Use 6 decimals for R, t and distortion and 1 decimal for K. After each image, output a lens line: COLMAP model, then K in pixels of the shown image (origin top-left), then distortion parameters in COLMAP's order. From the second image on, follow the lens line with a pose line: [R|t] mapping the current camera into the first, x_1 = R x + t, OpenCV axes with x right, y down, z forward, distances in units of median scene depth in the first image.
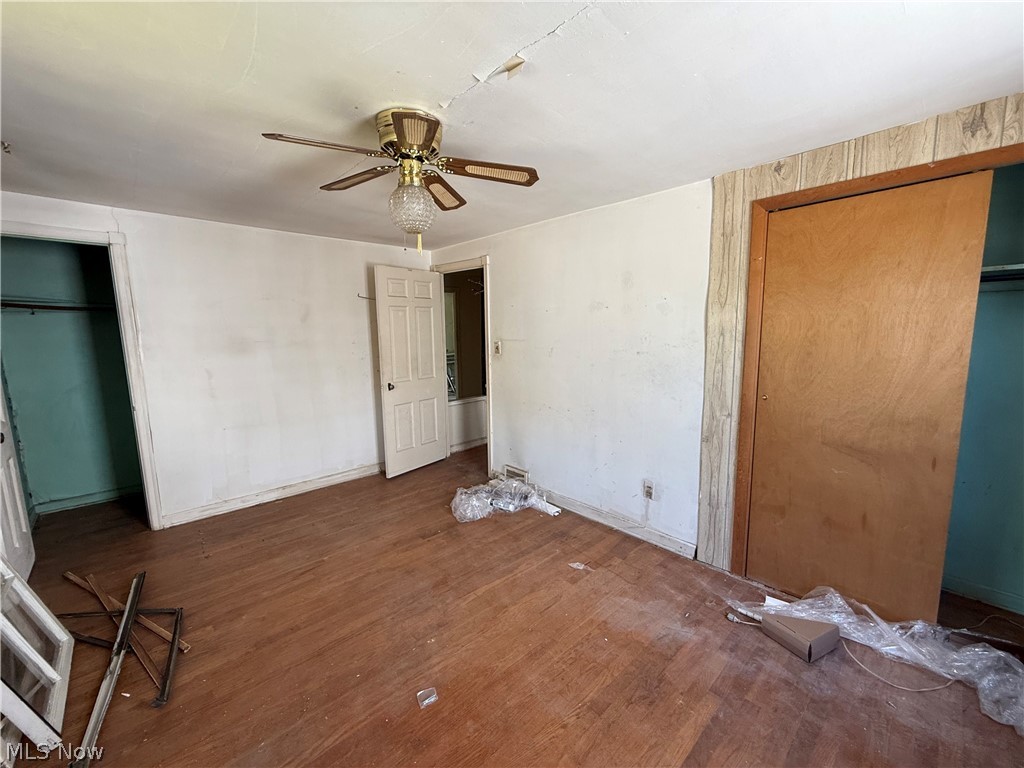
lens RADIAL K [[409.5, 0, 512.0], [0, 409.5, 384.0], [0, 0, 1]] dist [-0.000932, -0.000185]
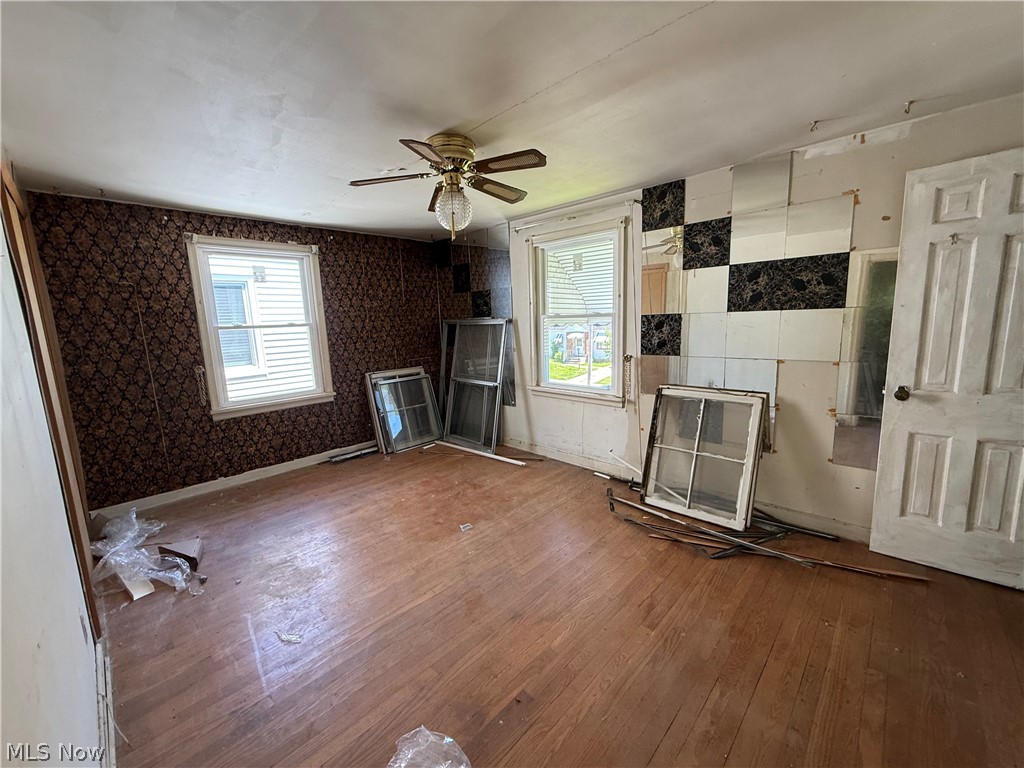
lens RADIAL K [[409.5, 0, 512.0], [0, 409.5, 384.0], [0, 0, 1]] dist [-0.000932, -0.000185]
pose [[-0.997629, 0.051006, -0.046214, -0.245262], [0.035572, 0.956898, 0.288238, -0.199997], [0.058924, 0.285910, -0.956443, 1.751676]]
